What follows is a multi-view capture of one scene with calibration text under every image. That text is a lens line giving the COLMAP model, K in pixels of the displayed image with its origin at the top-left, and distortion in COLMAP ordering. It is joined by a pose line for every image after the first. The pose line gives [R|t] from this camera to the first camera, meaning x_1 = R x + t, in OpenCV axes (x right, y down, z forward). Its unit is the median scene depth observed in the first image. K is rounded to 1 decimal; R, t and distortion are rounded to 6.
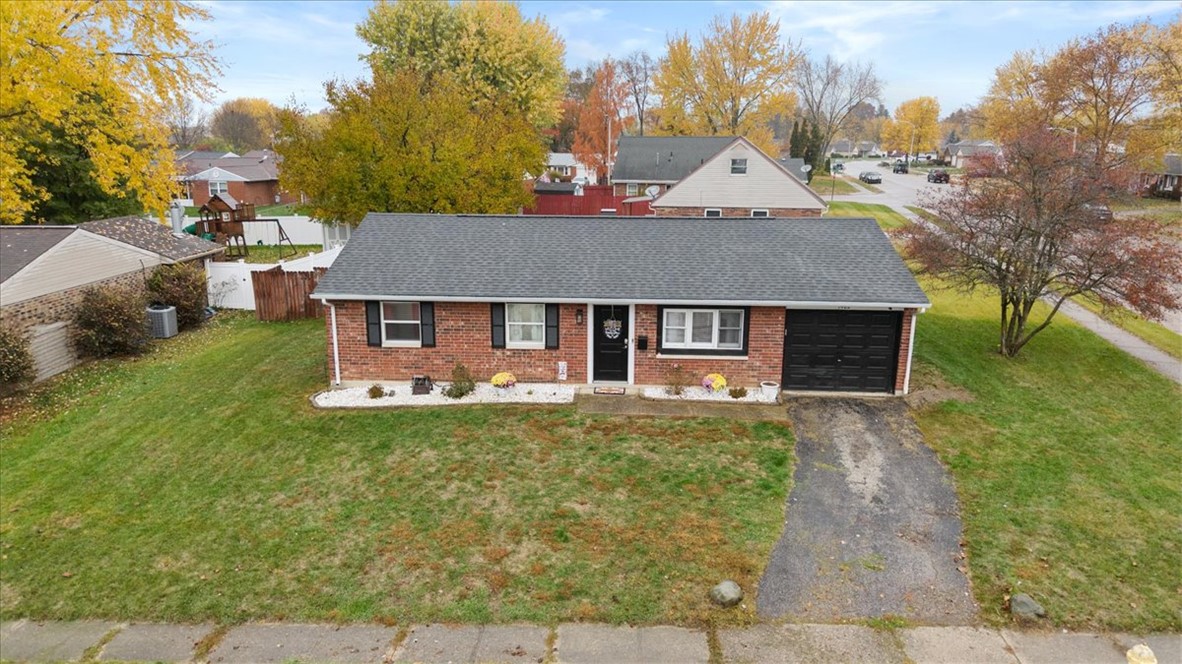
lens RADIAL K [[781.4, 0, 591.0], [0, 781.4, 332.0], [0, 0, 1]] dist [0.041451, -0.056532]
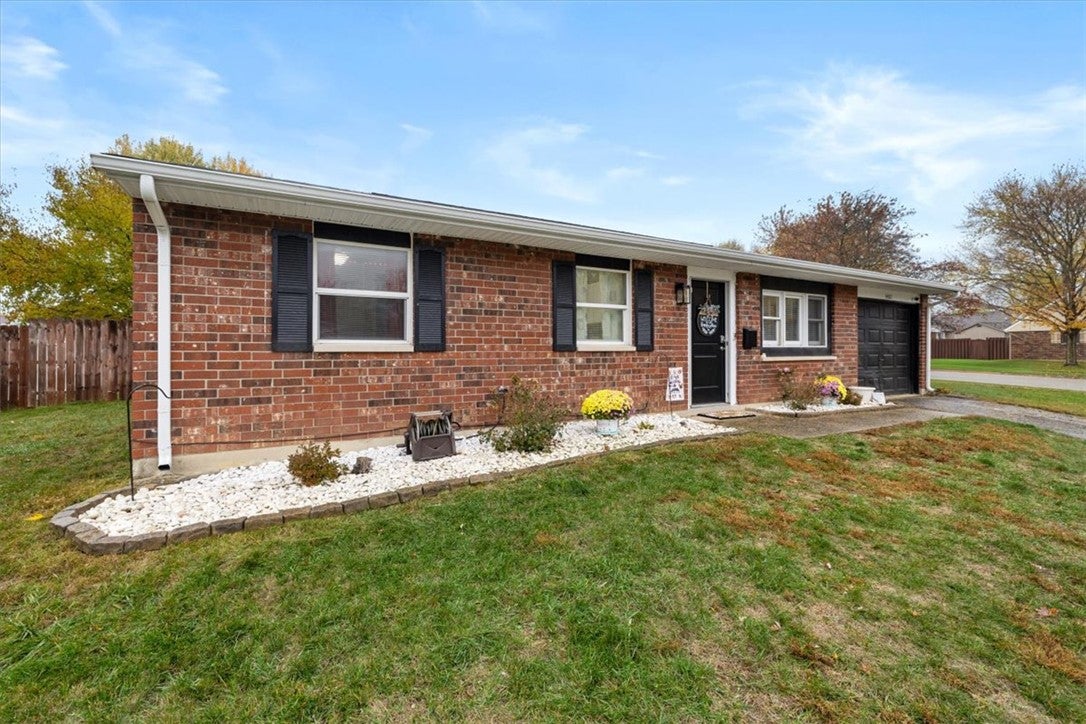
lens RADIAL K [[456.0, 0, 535.3], [0, 456.0, 348.5], [0, 0, 1]] dist [0.000038, -0.000173]
pose [[0.858022, -0.005109, 0.513588, -0.294291], [0.126216, 0.971385, -0.201199, 0.078590], [-0.497863, 0.237456, 0.834114, 0.767717]]
